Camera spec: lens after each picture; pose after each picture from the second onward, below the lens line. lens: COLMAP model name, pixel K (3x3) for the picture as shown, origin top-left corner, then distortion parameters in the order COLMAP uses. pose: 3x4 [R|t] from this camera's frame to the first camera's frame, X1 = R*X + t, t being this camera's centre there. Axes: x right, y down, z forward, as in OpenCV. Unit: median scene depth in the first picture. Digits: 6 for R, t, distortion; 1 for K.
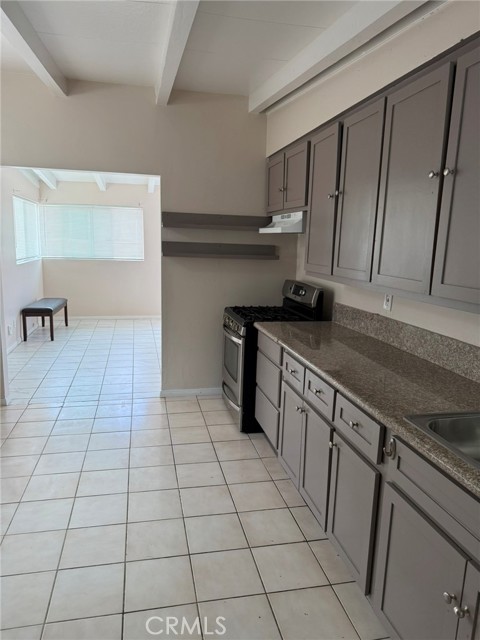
lens RADIAL K [[460.8, 0, 238.6], [0, 460.8, 324.0], [0, 0, 1]] dist [0.029382, -0.041836]
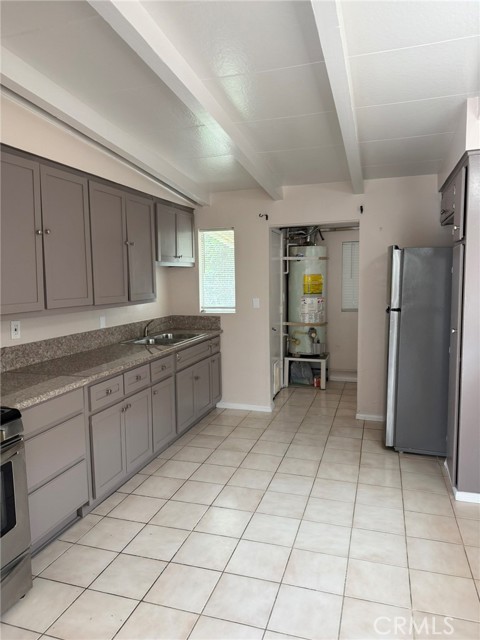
lens RADIAL K [[460.8, 0, 238.9], [0, 460.8, 319.4], [0, 0, 1]] dist [0.029382, -0.041836]
pose [[-0.872544, -0.063161, 0.484436, -0.713560], [0.075046, 0.962509, 0.260662, -0.345197], [-0.482737, 0.263794, -0.835091, 1.785613]]
